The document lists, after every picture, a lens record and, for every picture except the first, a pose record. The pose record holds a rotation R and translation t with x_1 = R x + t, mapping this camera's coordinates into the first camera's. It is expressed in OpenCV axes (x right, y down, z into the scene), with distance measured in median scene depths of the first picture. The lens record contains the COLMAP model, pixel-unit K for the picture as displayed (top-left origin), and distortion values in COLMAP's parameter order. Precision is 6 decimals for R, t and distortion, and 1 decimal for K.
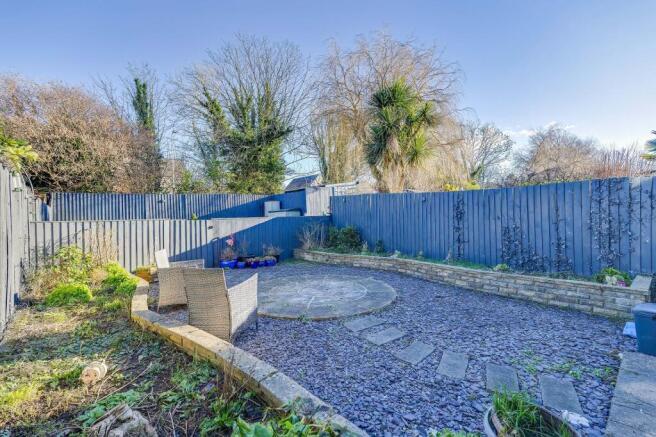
lens RADIAL K [[294.1, 0, 326.9], [0, 294.1, 215.7], [0, 0, 1]] dist [0.006417, -0.000035]
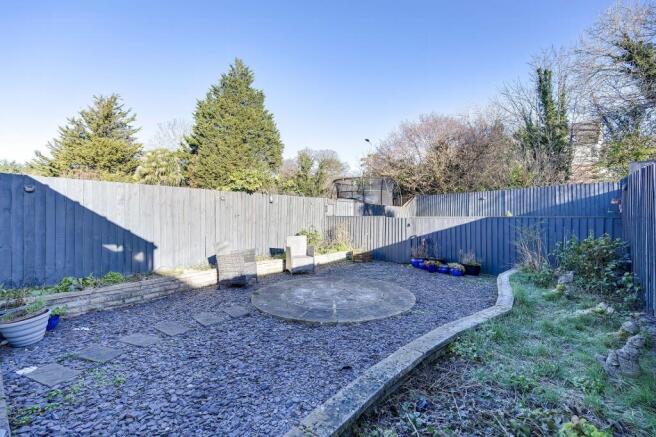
lens RADIAL K [[294.1, 0, 330.4], [0, 294.1, 216.3], [0, 0, 1]] dist [0.006417, -0.000035]
pose [[0.138752, 0.022333, -0.990075, 0.434779], [-0.006088, 0.999746, 0.021698, -0.008948], [0.990308, 0.003017, 0.138853, 0.409020]]
